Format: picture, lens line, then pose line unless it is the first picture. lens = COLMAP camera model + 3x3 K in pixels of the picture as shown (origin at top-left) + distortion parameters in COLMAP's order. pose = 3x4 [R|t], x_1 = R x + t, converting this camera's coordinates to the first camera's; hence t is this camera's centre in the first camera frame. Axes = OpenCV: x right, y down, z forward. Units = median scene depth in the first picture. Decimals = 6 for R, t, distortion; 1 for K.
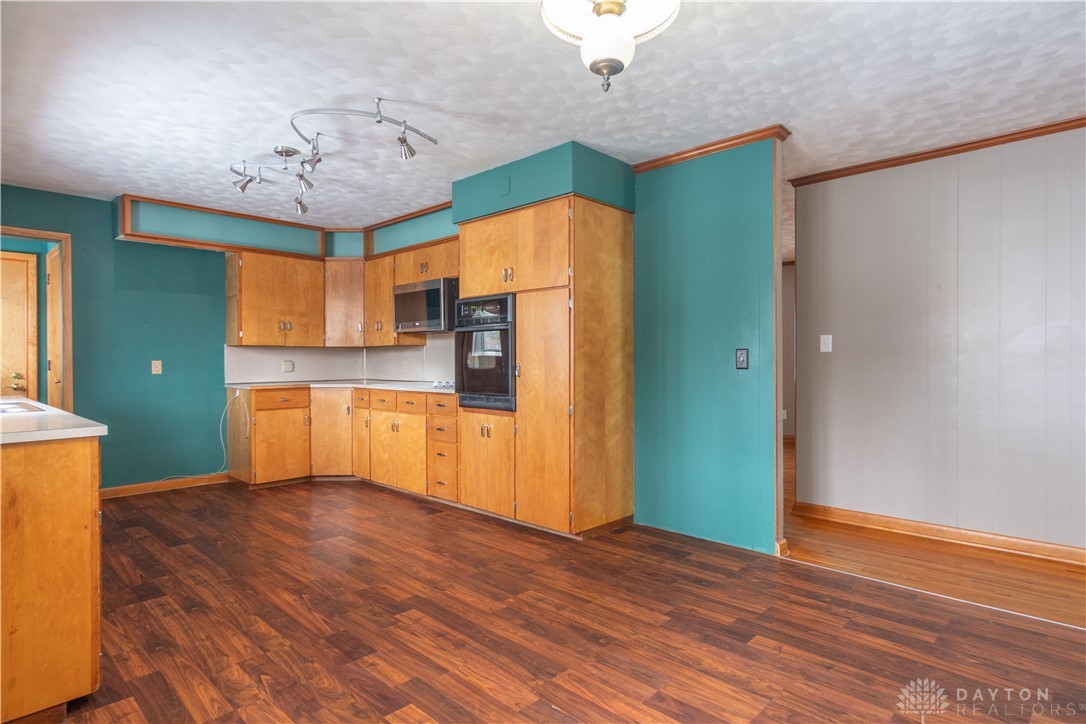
lens RADIAL K [[583.8, 0, 543.3], [0, 583.8, 363.1], [0, 0, 1]] dist [0.003315, -0.000232]
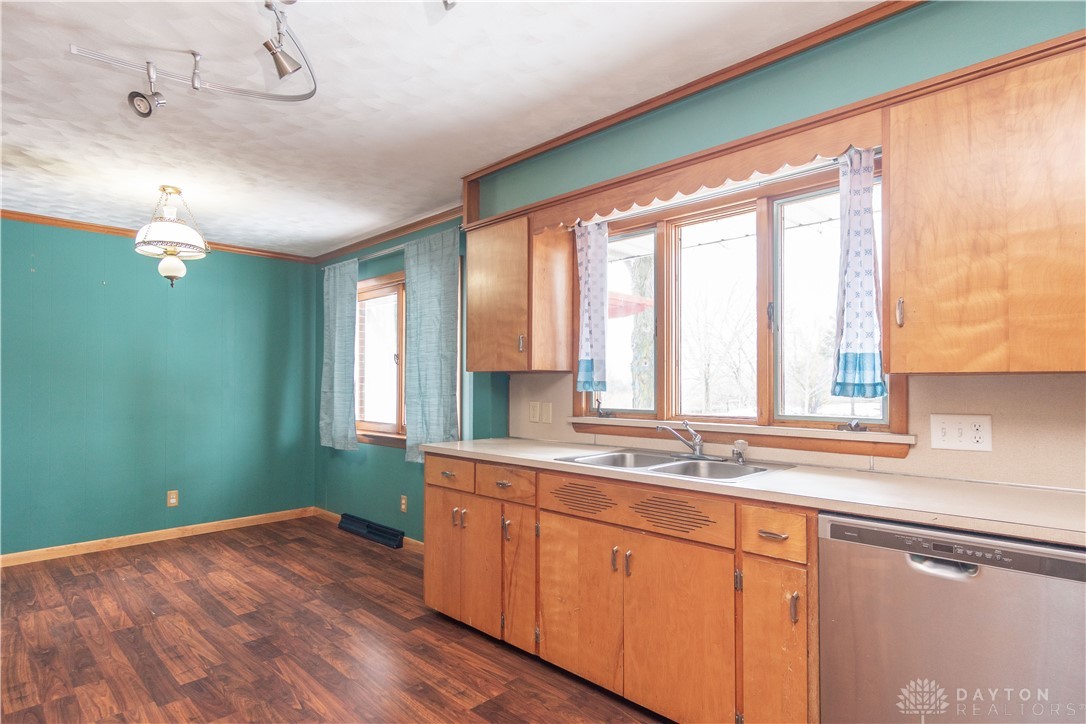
lens RADIAL K [[583.8, 0, 542.8], [0, 583.8, 367.5], [0, 0, 1]] dist [0.003315, -0.000232]
pose [[-0.999927, 0.003099, 0.011659, -0.887087], [0.002749, 0.999548, -0.029933, -0.051896], [-0.011746, -0.029899, -0.999484, 2.129167]]
